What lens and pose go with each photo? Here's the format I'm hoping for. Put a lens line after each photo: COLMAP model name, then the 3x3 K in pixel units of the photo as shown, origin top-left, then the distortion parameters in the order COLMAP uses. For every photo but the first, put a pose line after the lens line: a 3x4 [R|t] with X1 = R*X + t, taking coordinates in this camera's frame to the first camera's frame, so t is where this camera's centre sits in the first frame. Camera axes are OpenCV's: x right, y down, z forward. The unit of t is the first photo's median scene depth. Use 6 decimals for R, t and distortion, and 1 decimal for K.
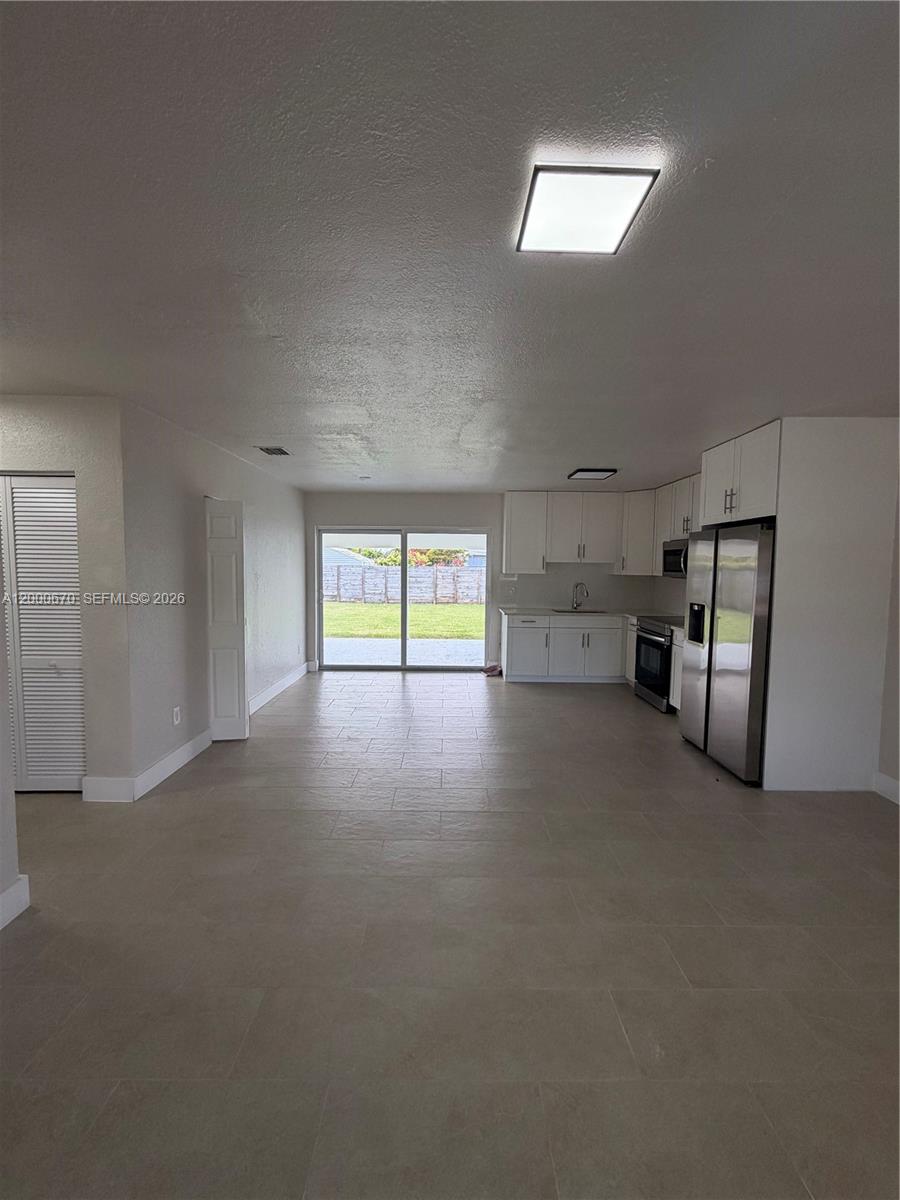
lens RADIAL K [[478.3, 0, 450.0], [0, 478.3, 600.0], [0, 0, 1]] dist [0.002768, -0.000144]
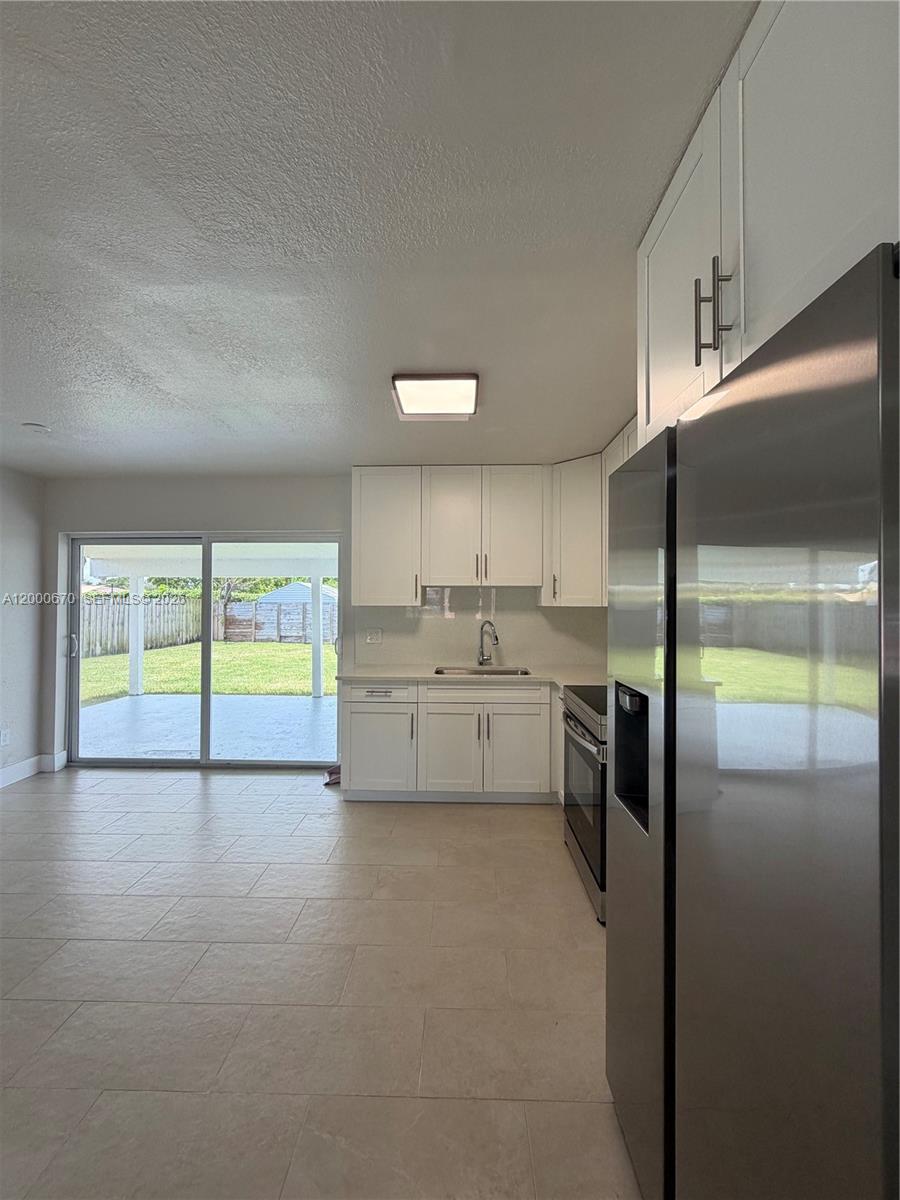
lens RADIAL K [[478.3, 0, 450.0], [0, 478.3, 600.0], [0, 0, 1]] dist [0.002768, -0.000144]
pose [[0.999147, -0.006820, -0.040719, 0.243718], [0.003532, 0.996766, -0.080283, -0.014737], [0.041135, 0.080071, 0.995940, 0.402769]]
